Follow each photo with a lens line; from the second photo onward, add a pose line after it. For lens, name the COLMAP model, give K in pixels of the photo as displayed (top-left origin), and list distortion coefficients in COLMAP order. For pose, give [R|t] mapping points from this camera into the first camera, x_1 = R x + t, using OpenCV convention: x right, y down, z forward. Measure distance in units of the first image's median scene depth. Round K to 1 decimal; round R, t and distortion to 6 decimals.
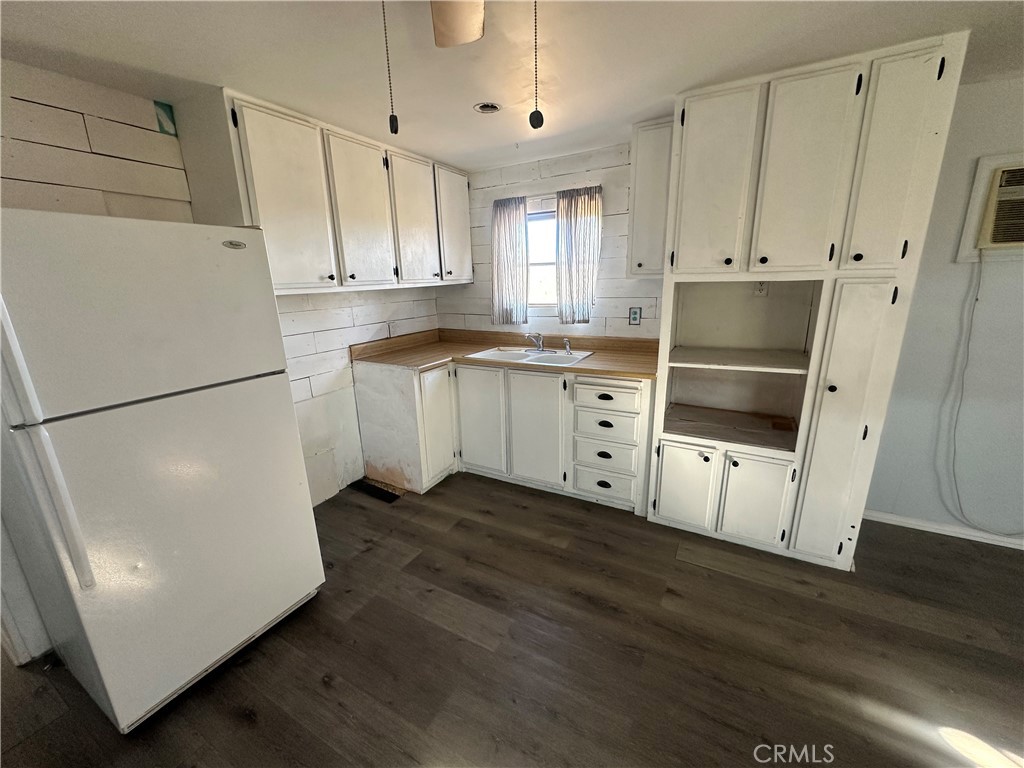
lens RADIAL K [[407.2, 0, 510.4], [0, 407.2, 384.1], [0, 0, 1]] dist [0.001682, -0.000121]
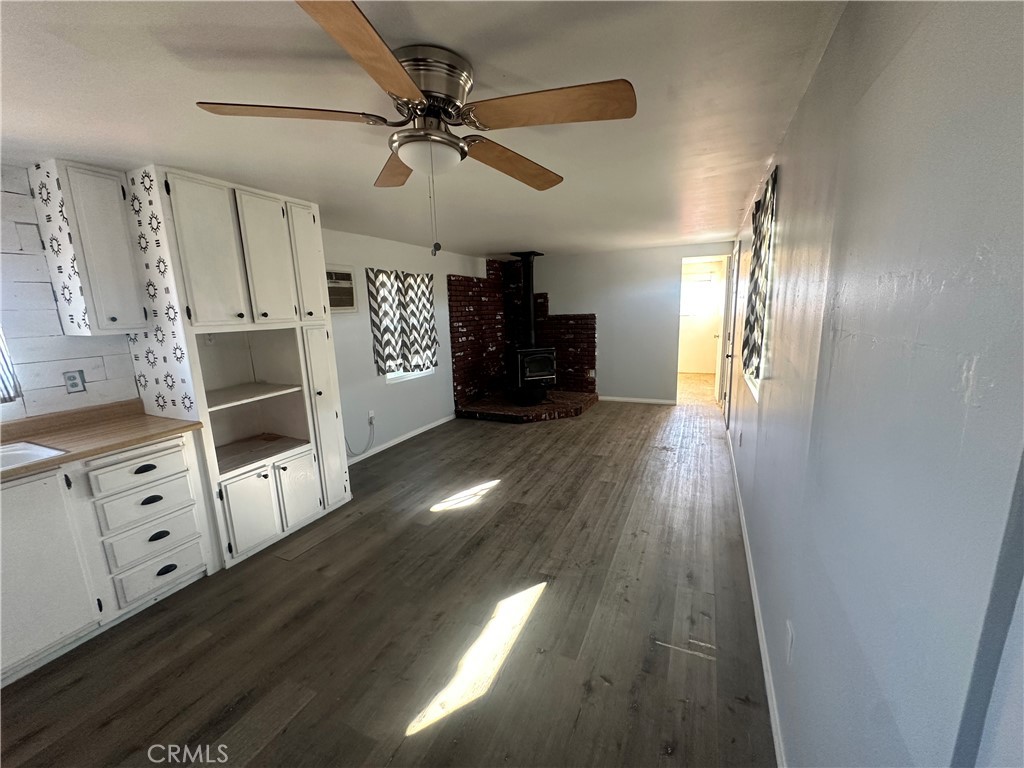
lens RADIAL K [[407.2, 0, 509.3], [0, 407.2, 384.2], [0, 0, 1]] dist [0.001682, -0.000121]
pose [[-0.058374, -0.157816, 0.985742, -0.672972], [0.289589, 0.942290, 0.168009, -0.062372], [-0.955369, 0.295268, -0.009304, 0.242861]]
